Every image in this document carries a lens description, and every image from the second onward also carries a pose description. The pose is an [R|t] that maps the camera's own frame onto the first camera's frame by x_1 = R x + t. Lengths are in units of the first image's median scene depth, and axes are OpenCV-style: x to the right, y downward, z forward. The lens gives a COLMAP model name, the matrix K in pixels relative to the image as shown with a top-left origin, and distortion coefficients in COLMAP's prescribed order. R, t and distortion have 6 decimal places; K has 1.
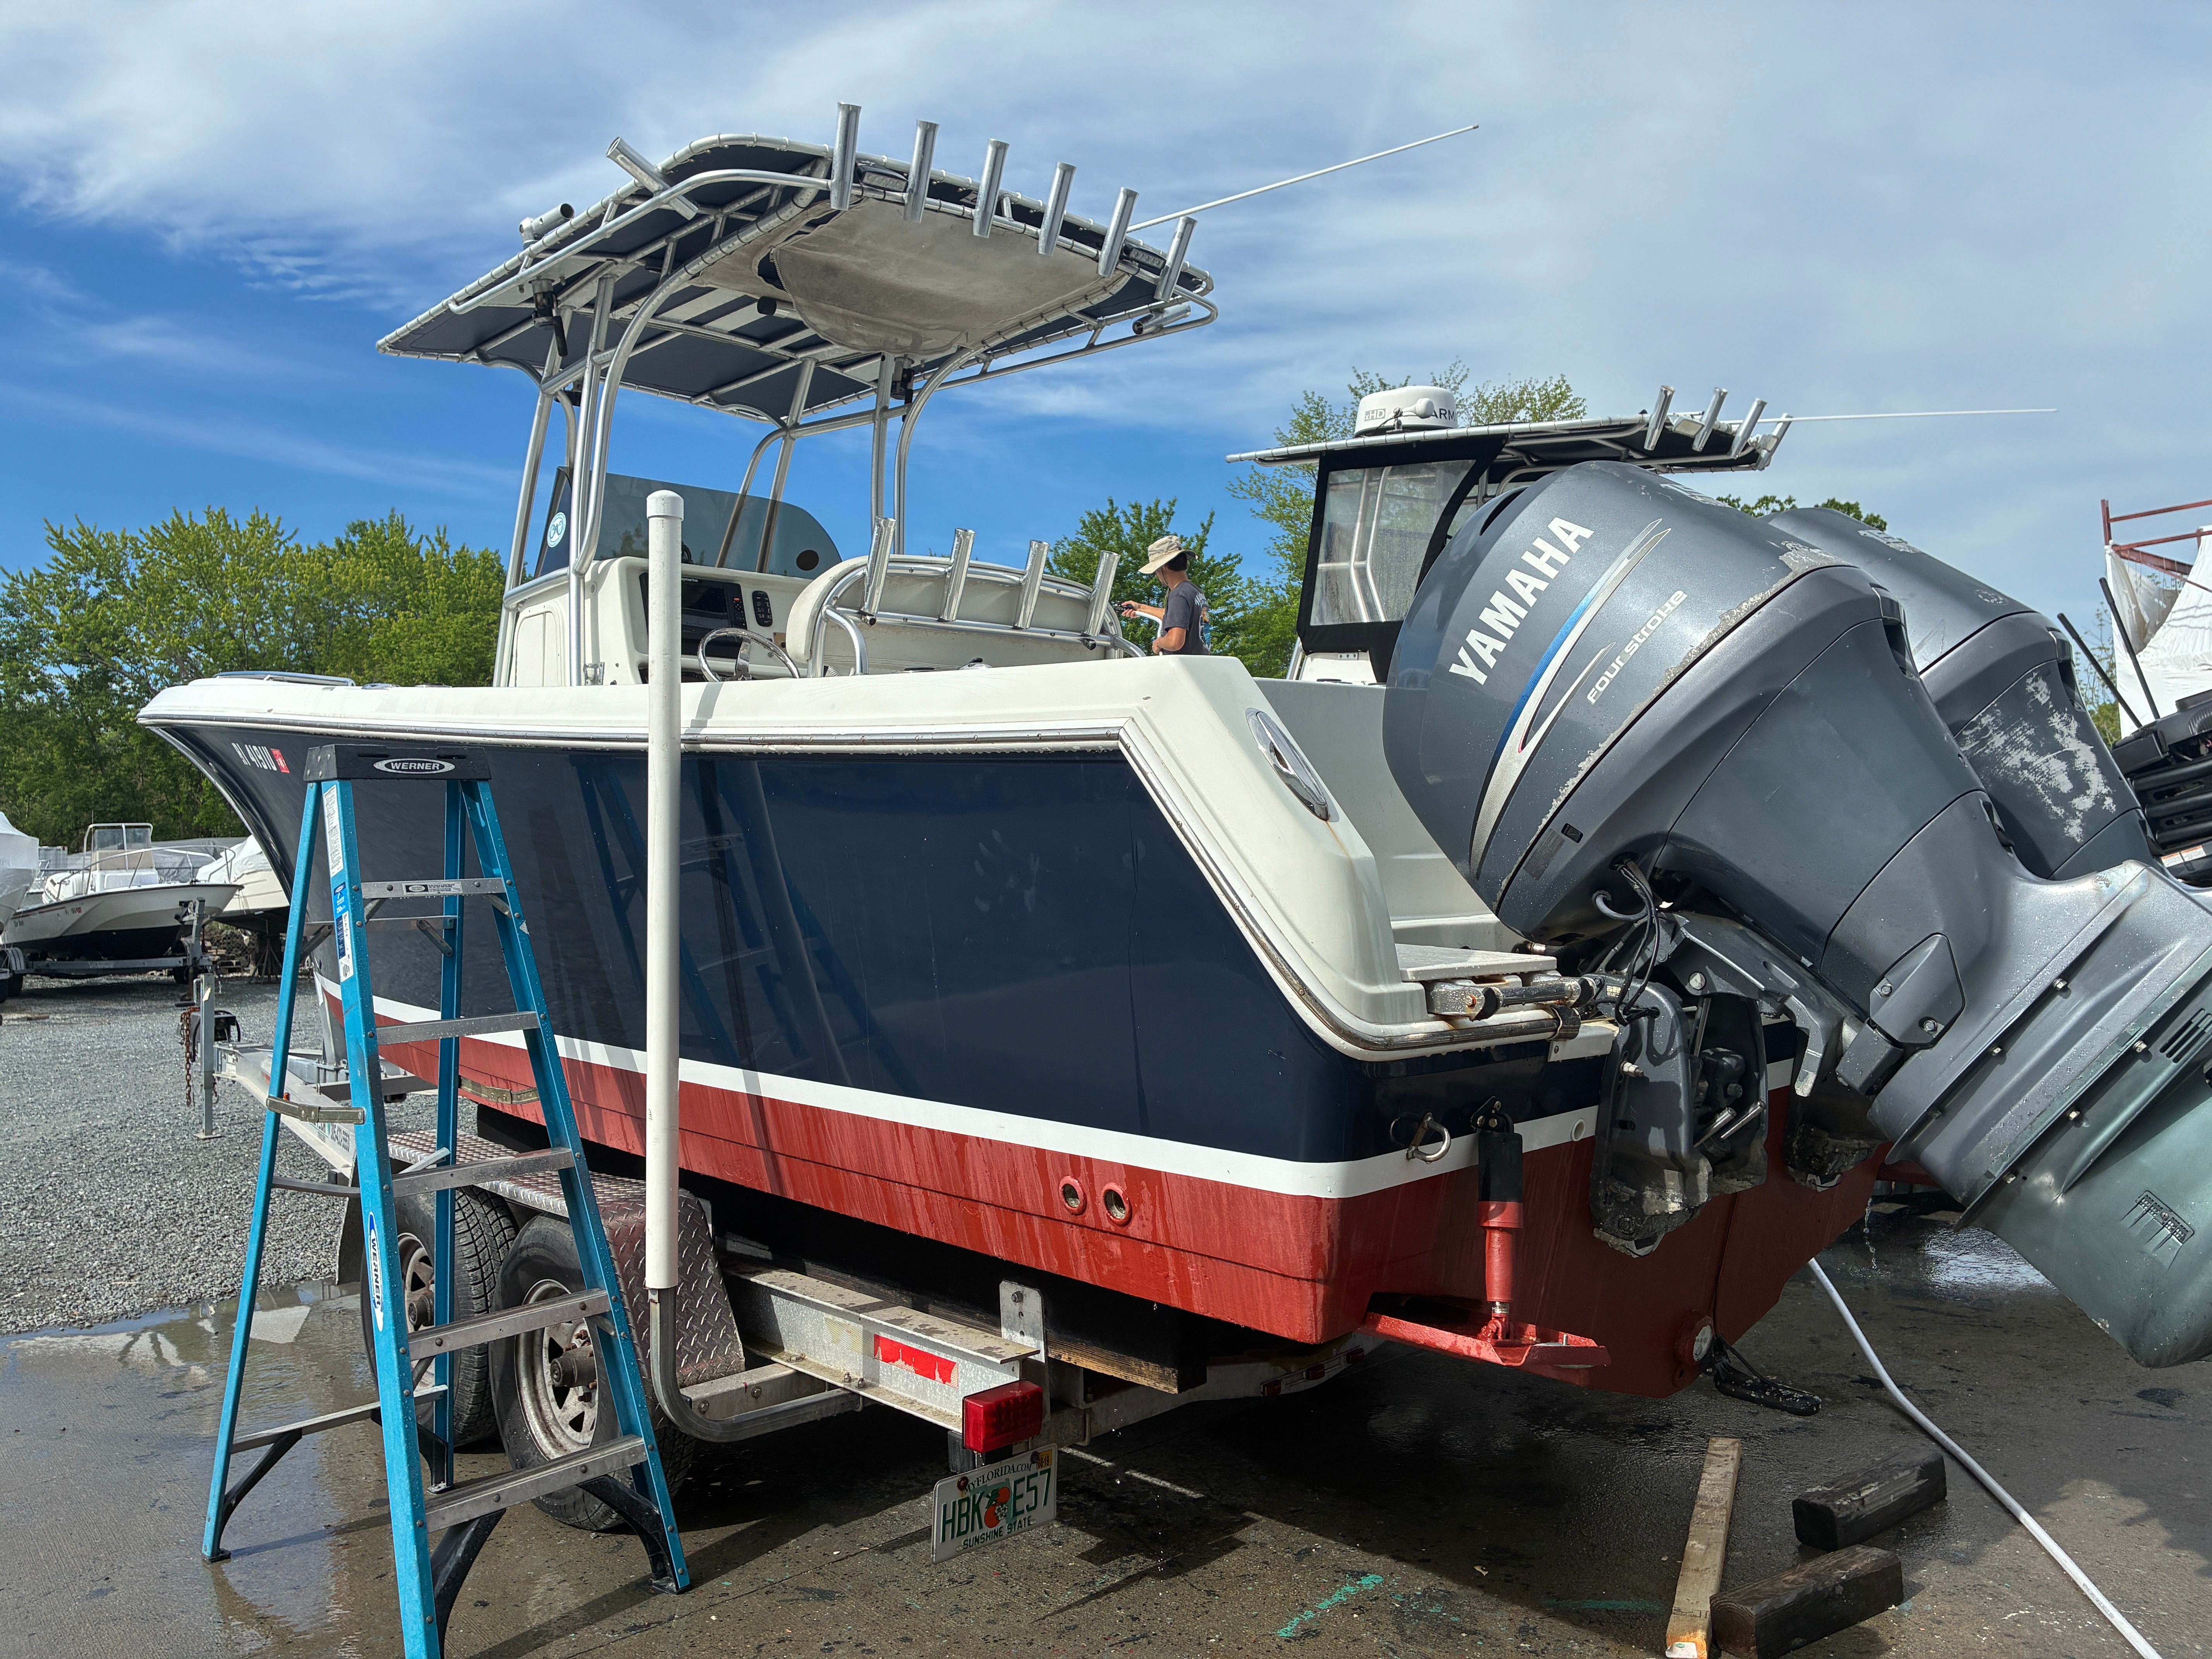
lens RADIAL K [[1682.6, 0, 1087.8], [0, 1682.6, 821.6], [0, 0, 1]] dist [0.041625, -0.045017]
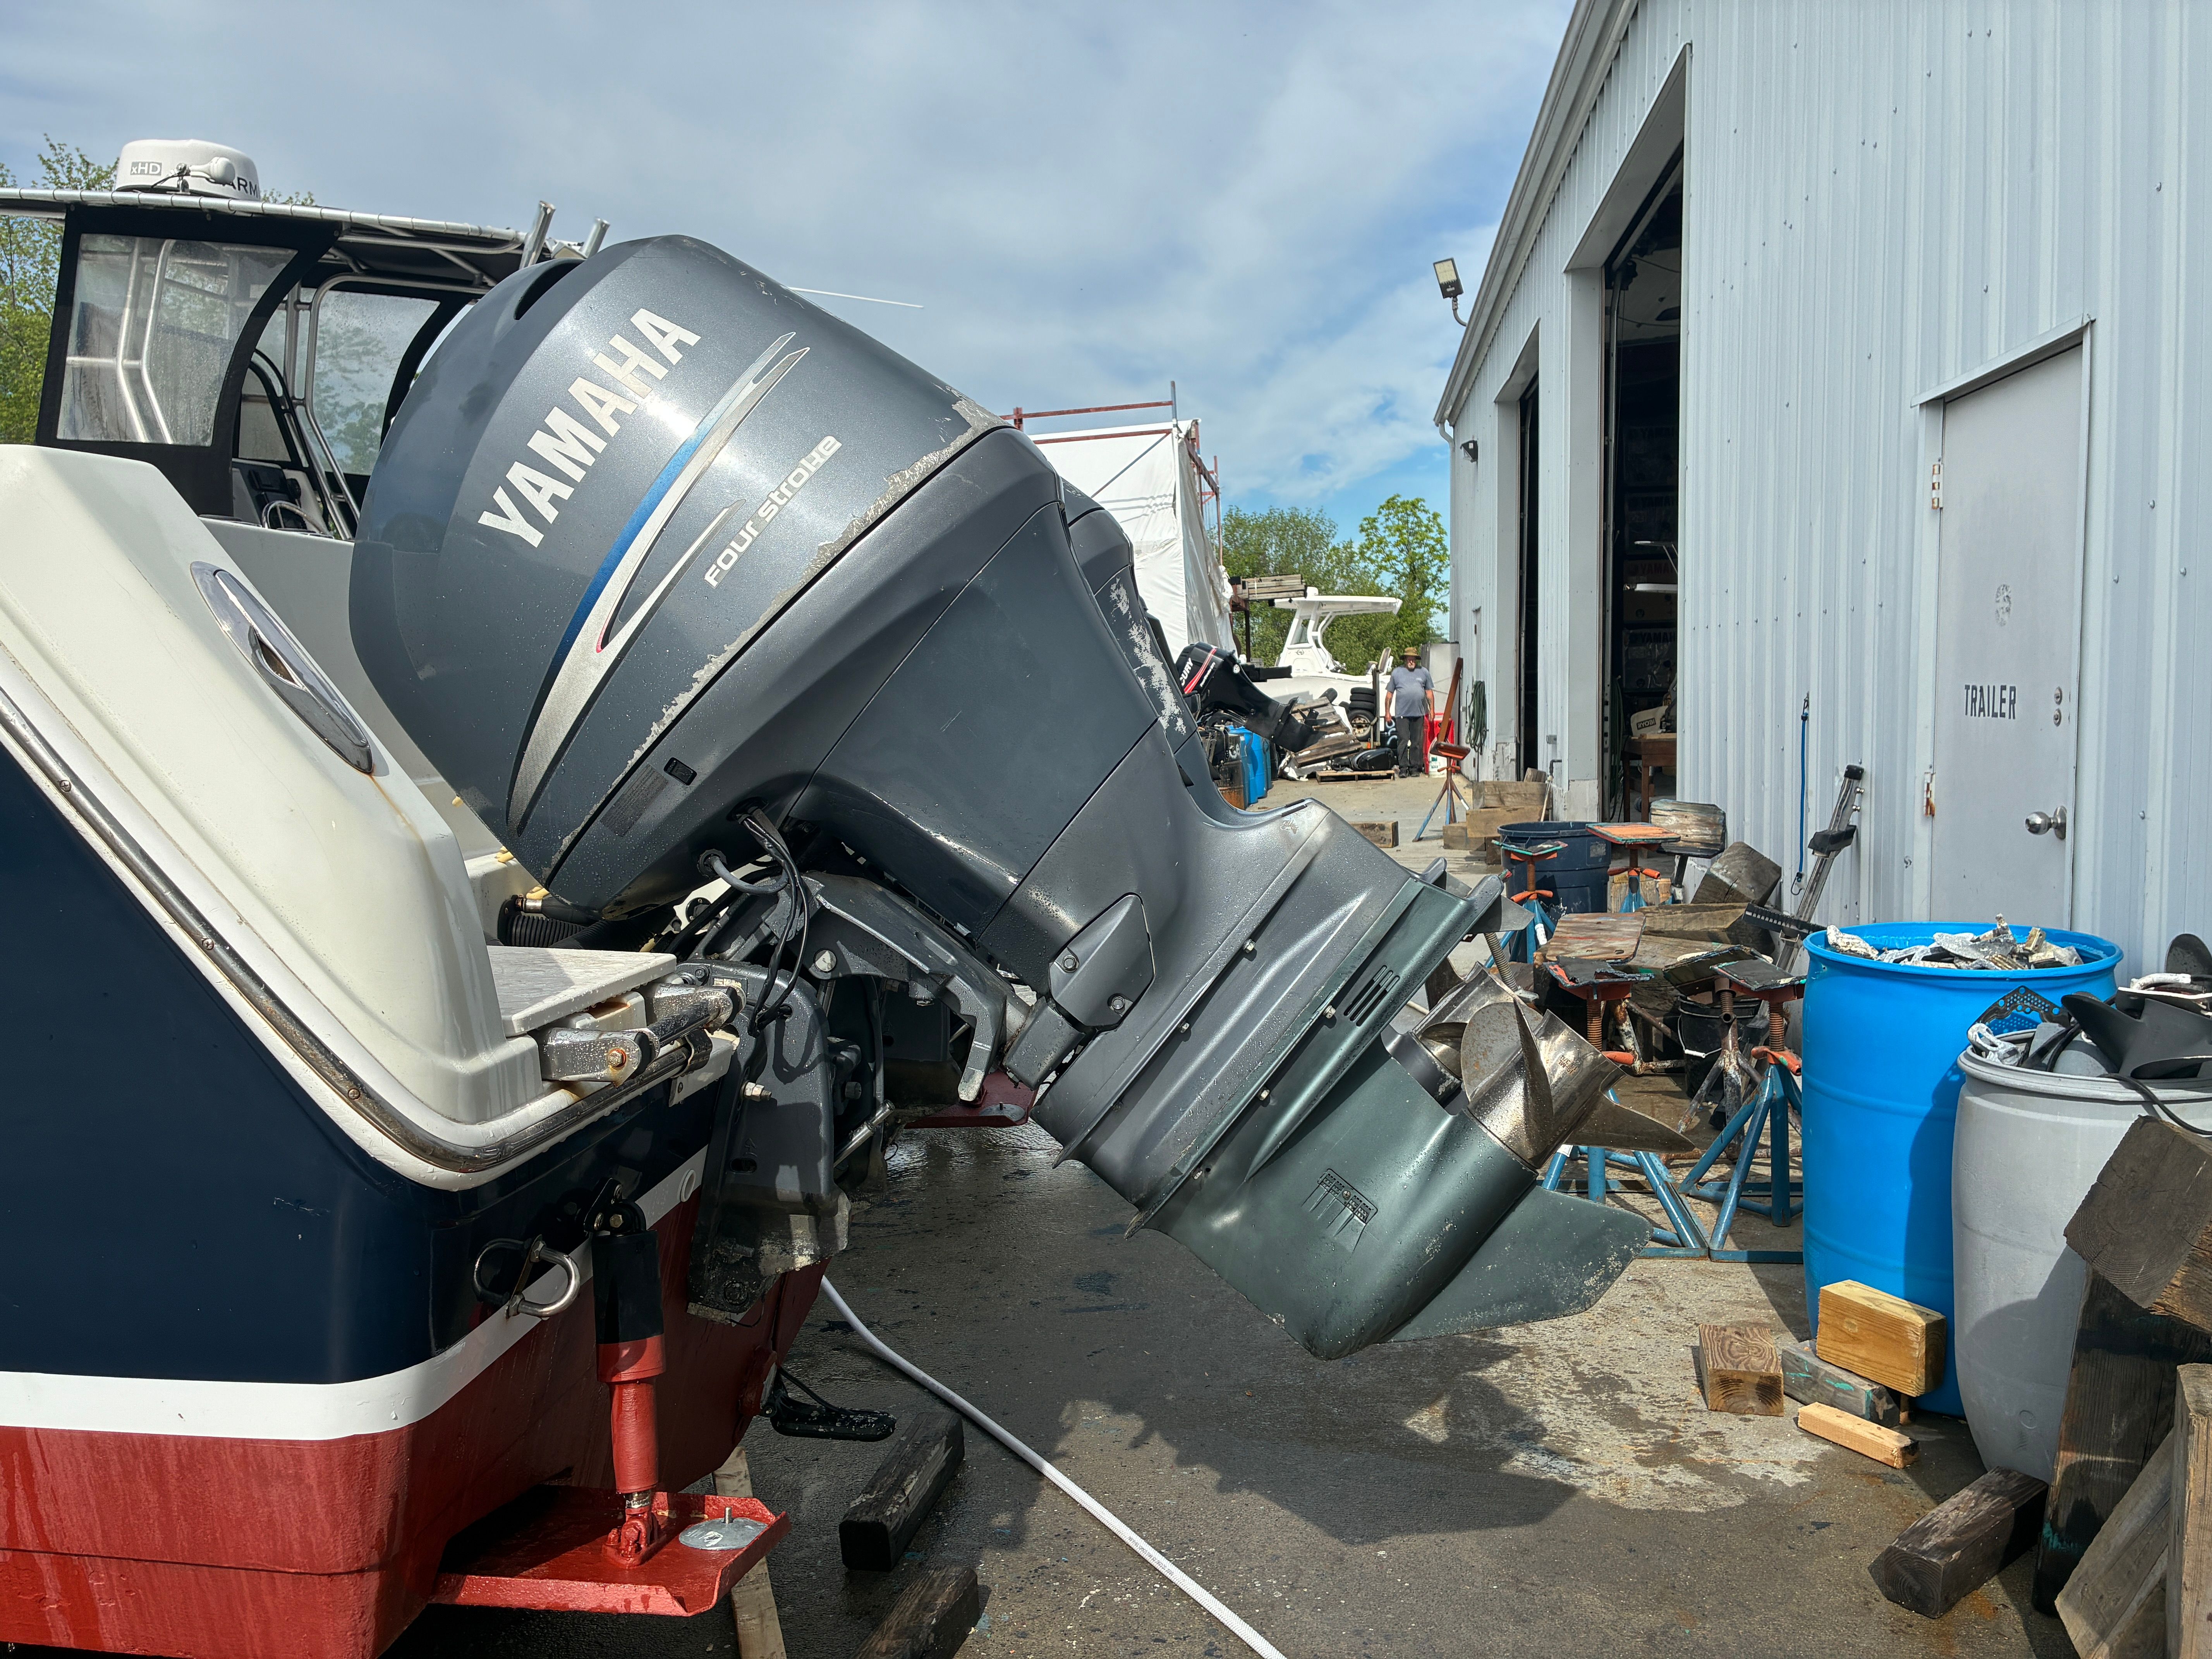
lens RADIAL K [[1679.2, 0, 1106.0], [0, 1679.2, 829.5], [0, 0, 1]] dist [0.082878, -0.111958]
pose [[0.758806, -0.038959, 0.650150, -0.036097], [-0.013821, 0.997022, 0.075875, -0.024717], [-0.651170, -0.066560, 0.756008, 0.350749]]
